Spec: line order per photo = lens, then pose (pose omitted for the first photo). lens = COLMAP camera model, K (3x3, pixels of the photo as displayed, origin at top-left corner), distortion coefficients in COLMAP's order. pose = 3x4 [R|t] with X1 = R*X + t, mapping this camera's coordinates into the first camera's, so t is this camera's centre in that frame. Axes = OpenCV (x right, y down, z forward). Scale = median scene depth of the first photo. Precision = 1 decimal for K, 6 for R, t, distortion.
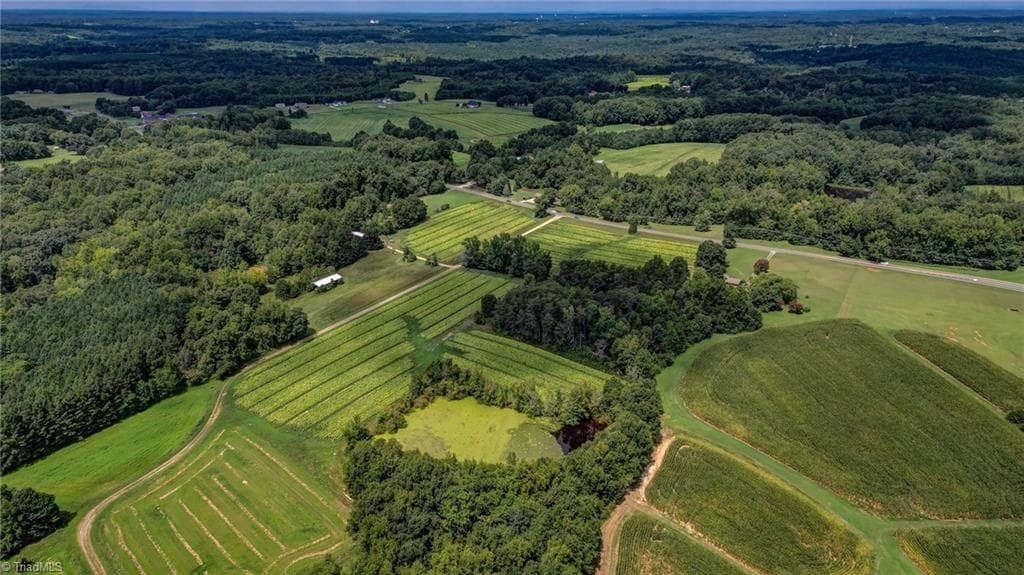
lens RADIAL K [[637.0, 0, 512.0], [0, 637.0, 287.5], [0, 0, 1]] dist [0.046236, -0.002469]
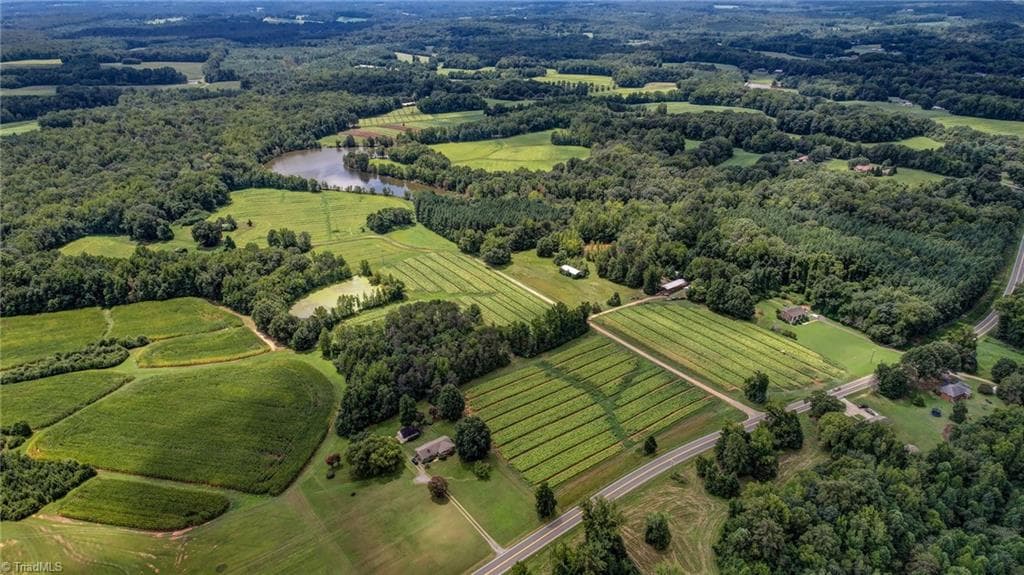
lens RADIAL K [[637.0, 0, 512.0], [0, 637.0, 287.5], [0, 0, 1]] dist [0.046236, -0.002469]
pose [[-0.321088, 0.416143, -0.850722, 0.999222], [-0.366771, 0.773547, 0.516822, -0.692914], [0.873145, 0.477965, -0.095748, 1.126726]]
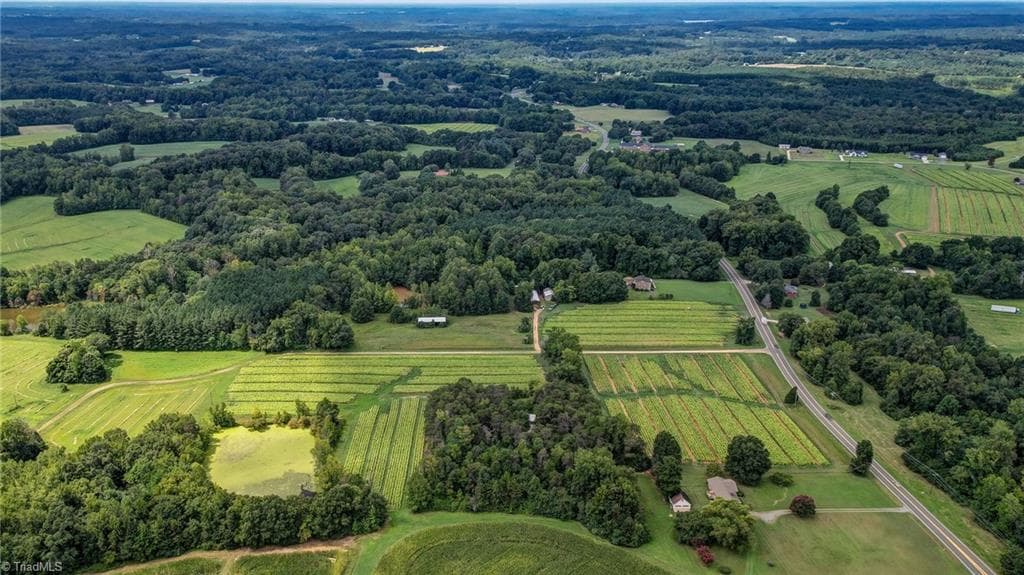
lens RADIAL K [[798.0, 0, 484.0], [0, 798.0, 284.7], [0, 0, 1]] dist [0.072368, -0.001431]
pose [[0.573366, 0.274189, -0.772057, 0.866293], [-0.326157, 0.940837, 0.091910, -0.239466], [0.751581, 0.199114, 0.628872, 0.205852]]
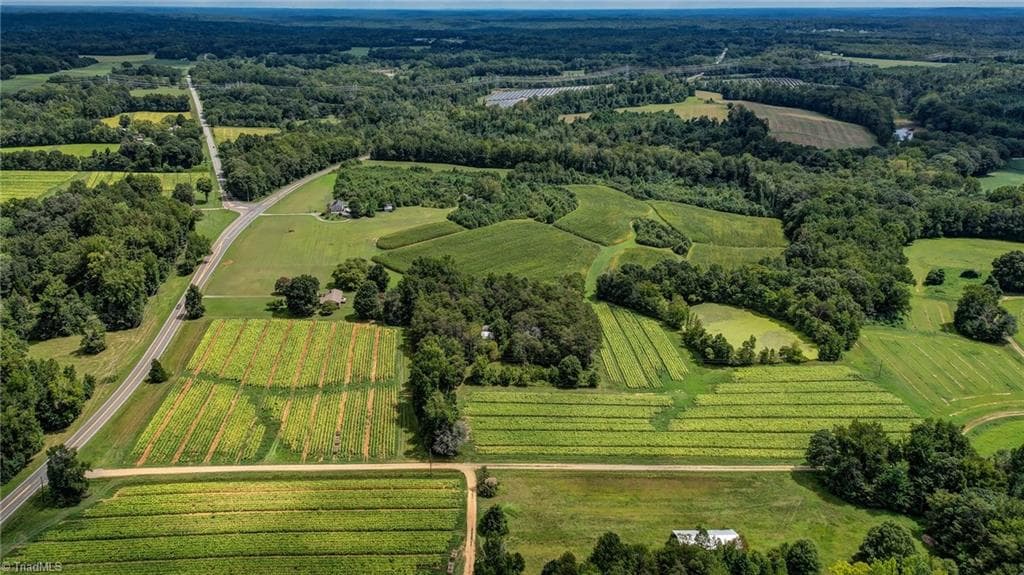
lens RADIAL K [[798.0, 0, 484.0], [0, 798.0, 284.7], [0, 0, 1]] dist [0.072368, -0.001431]
pose [[-0.602543, -0.249614, 0.758047, -0.648302], [0.305503, 0.805346, 0.508022, -0.557212], [-0.737299, 0.537691, -0.408997, 1.367027]]
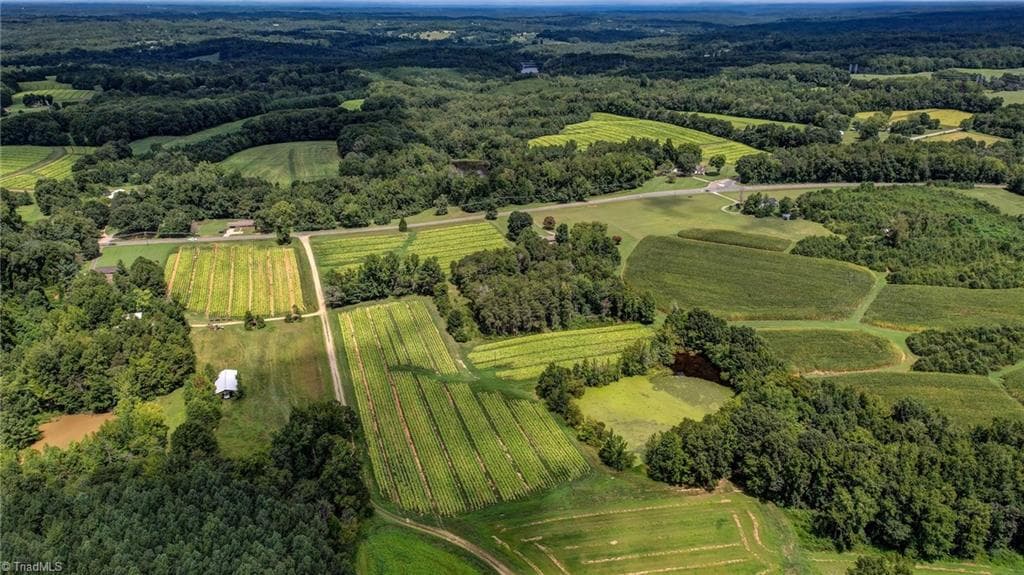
lens RADIAL K [[637.0, 0, 512.0], [0, 637.0, 287.5], [0, 0, 1]] dist [0.046236, -0.002469]
pose [[0.582670, -0.312452, 0.750246, -0.656061], [0.310013, 0.938792, 0.150206, -0.130065], [-0.751257, 0.145065, 0.643870, 0.311519]]
